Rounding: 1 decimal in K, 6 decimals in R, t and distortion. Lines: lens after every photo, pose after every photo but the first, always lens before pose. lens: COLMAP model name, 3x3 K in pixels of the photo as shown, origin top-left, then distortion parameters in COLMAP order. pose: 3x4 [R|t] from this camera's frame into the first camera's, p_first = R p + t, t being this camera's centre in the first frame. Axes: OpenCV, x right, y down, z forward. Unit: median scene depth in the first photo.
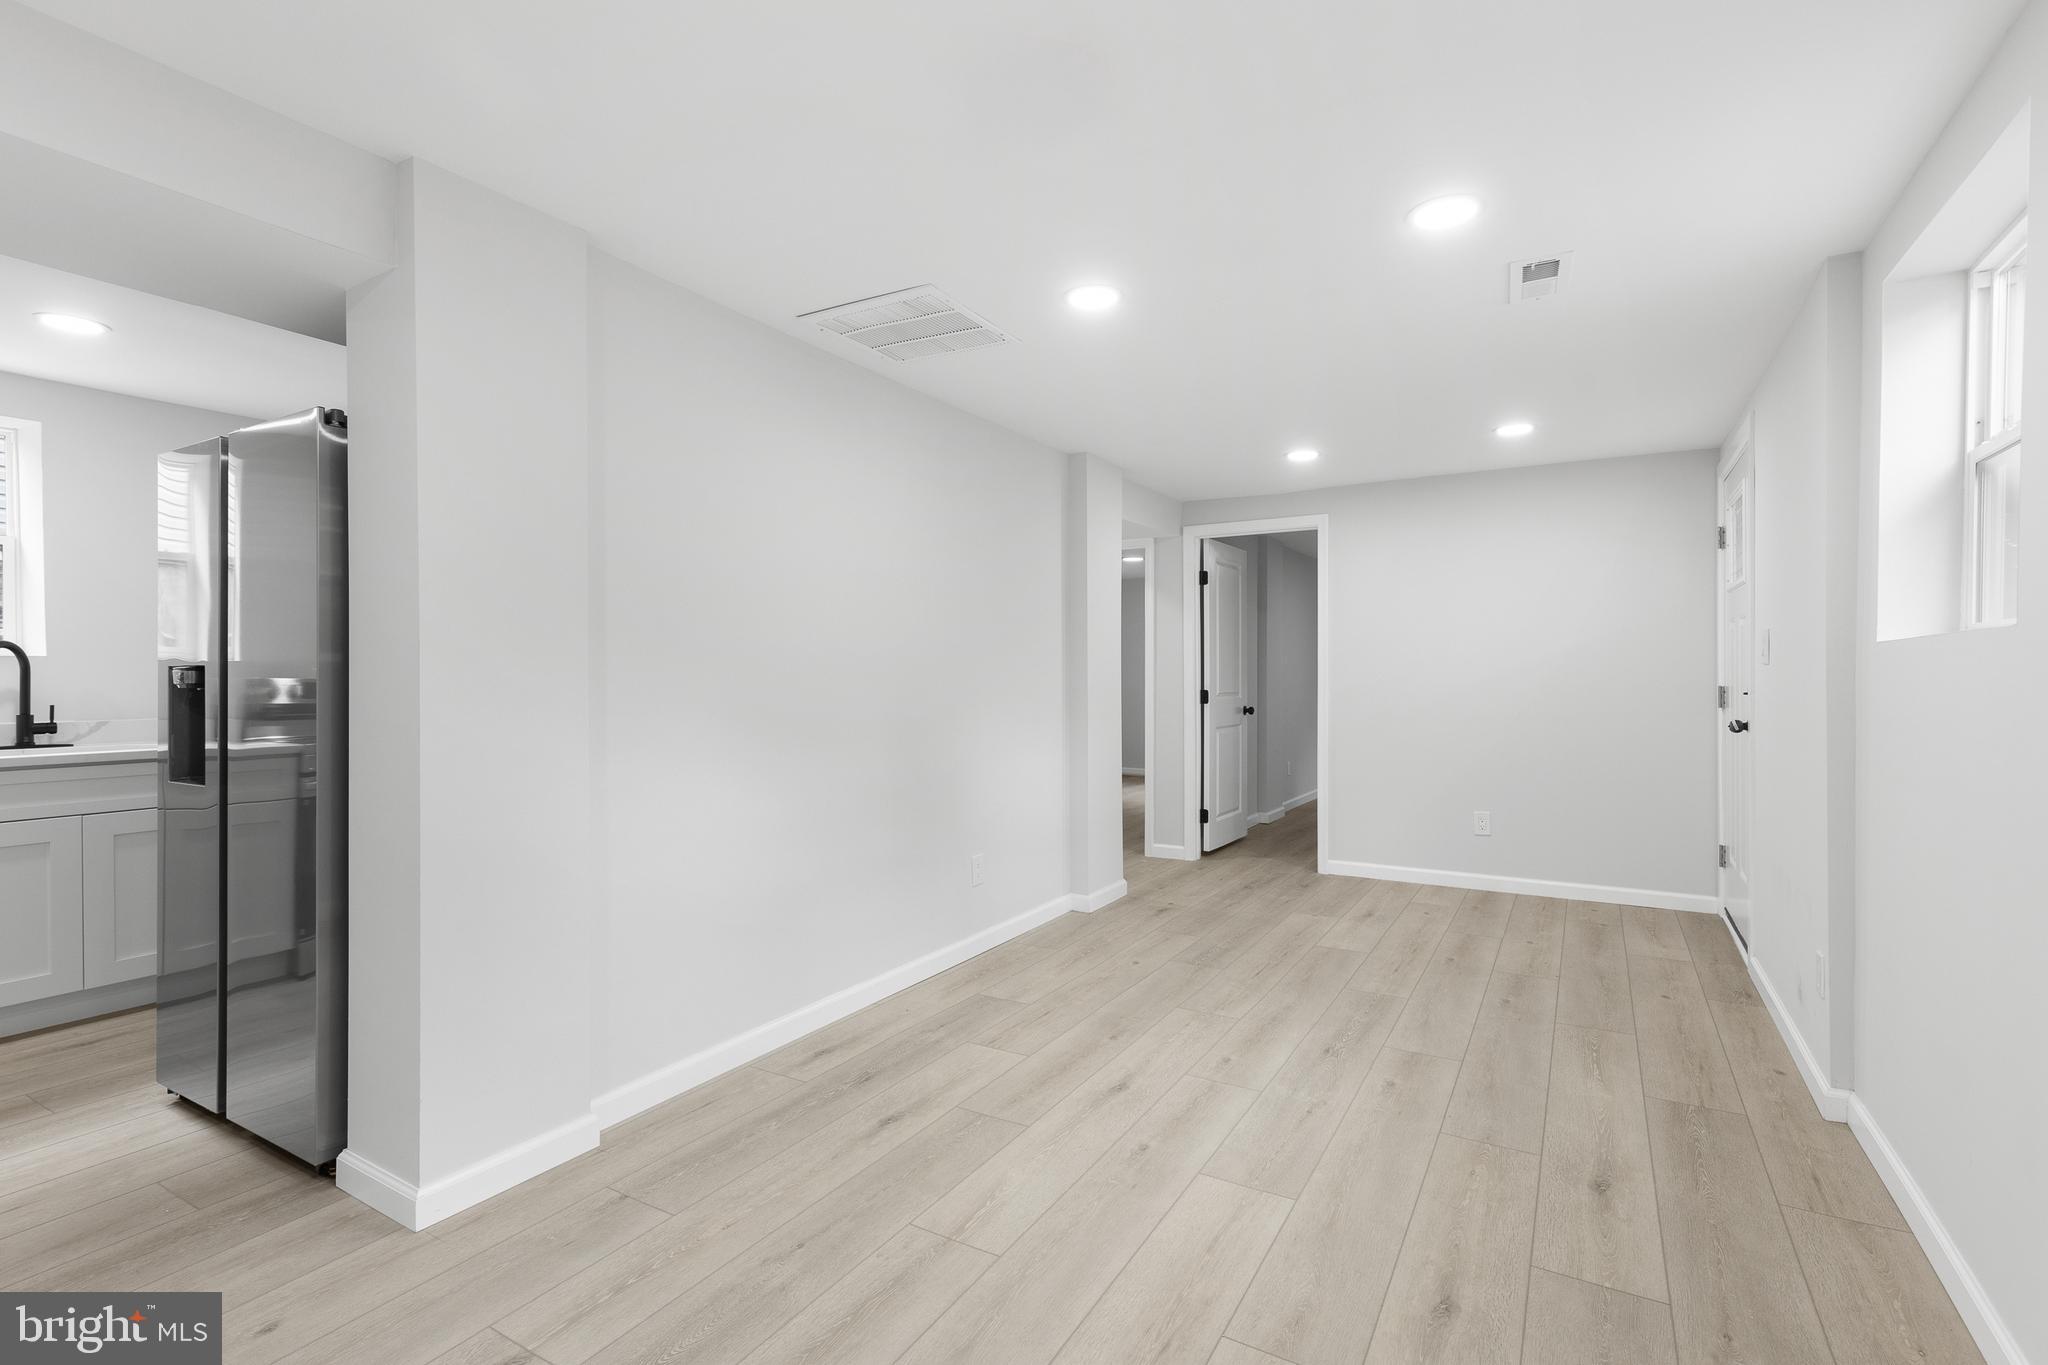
lens RADIAL K [[941.6, 0, 1011.1], [0, 941.6, 685.0], [0, 0, 1]] dist [0.007507, 0.000162]
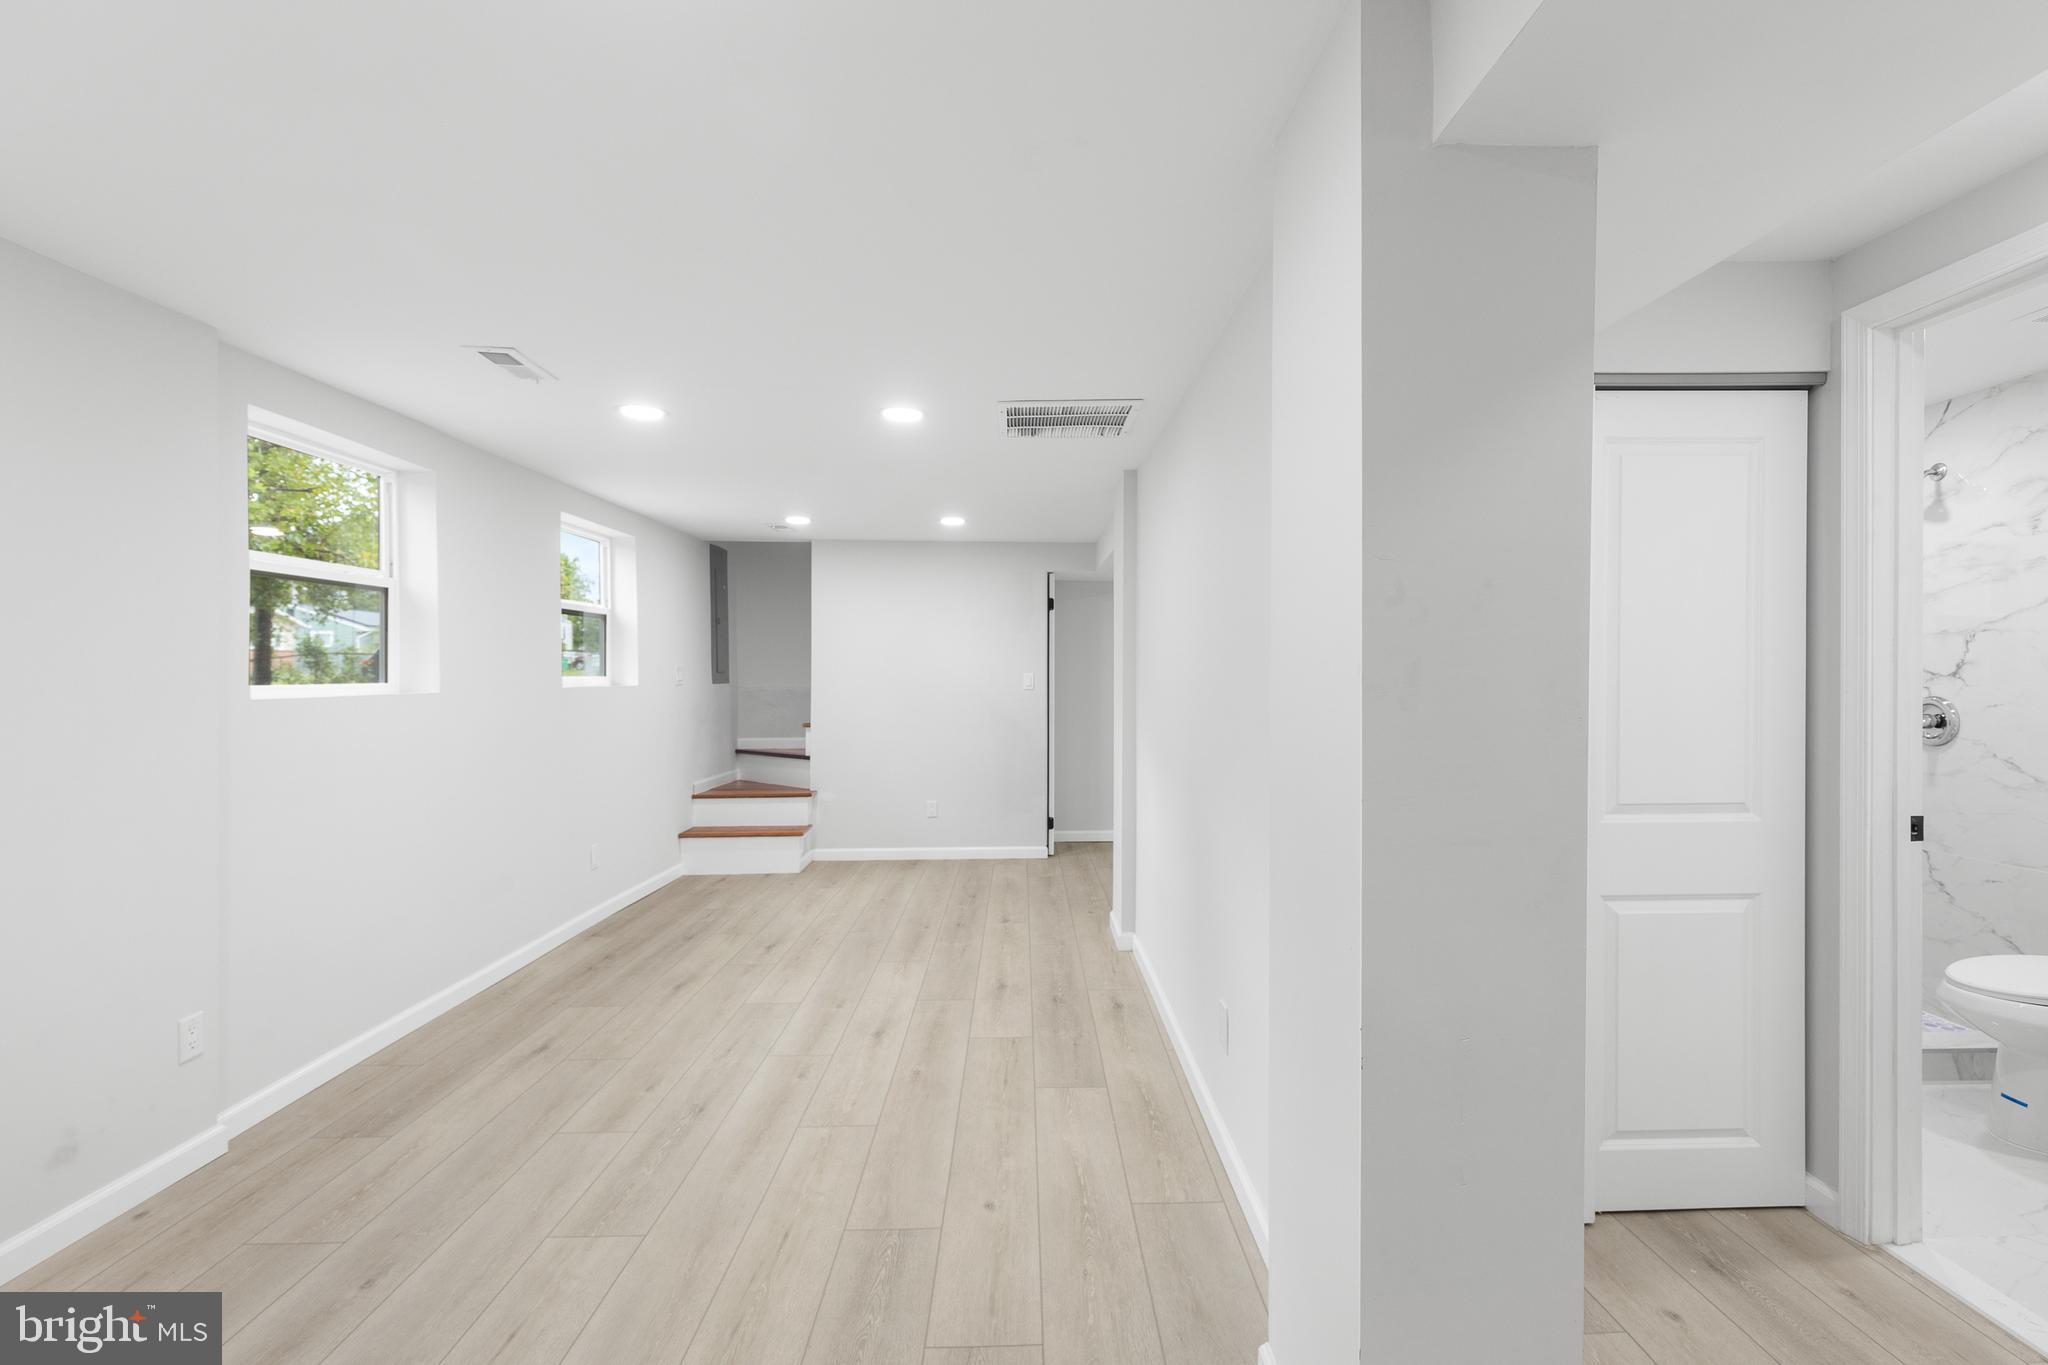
lens RADIAL K [[941.6, 0, 1029.1], [0, 941.6, 691.4], [0, 0, 1]] dist [0.007507, 0.000162]
pose [[-0.848606, 0.017224, -0.528745, 0.599396], [0.001814, 0.999559, 0.029649, -0.070513], [0.529022, 0.024202, -0.848263, 2.148104]]
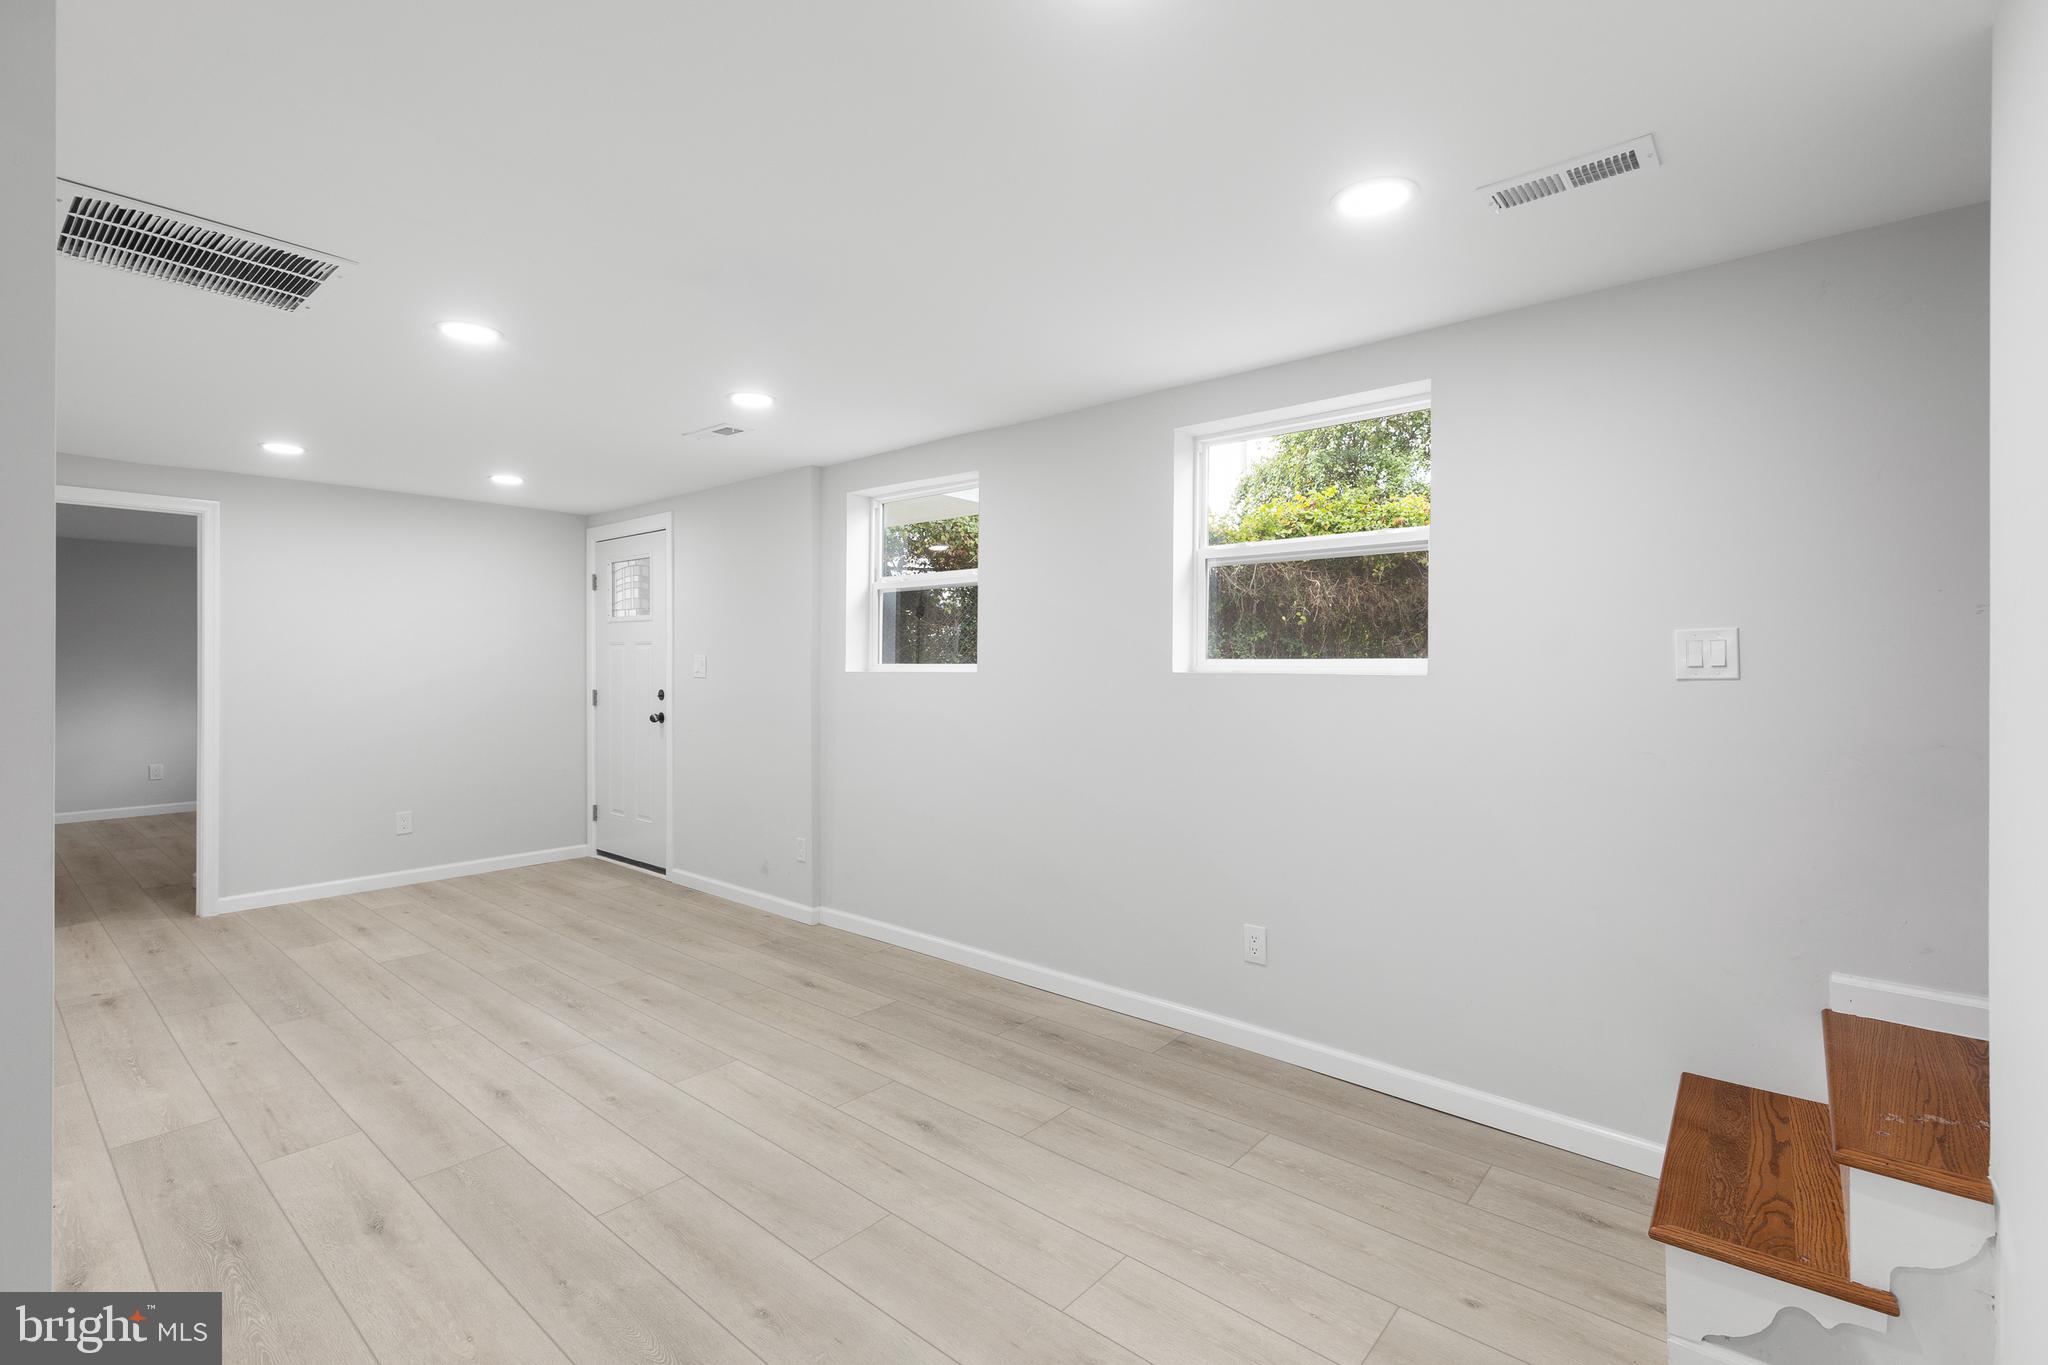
lens RADIAL K [[941.6, 0, 1040.8], [0, 941.6, 664.9], [0, 0, 1]] dist [0.007507, 0.000162]
pose [[0.162167, -0.000310, 0.986763, -0.807647], [0.011075, 0.999938, -0.001506, -0.037950], [-0.986701, 0.011173, 0.162160, 0.235984]]
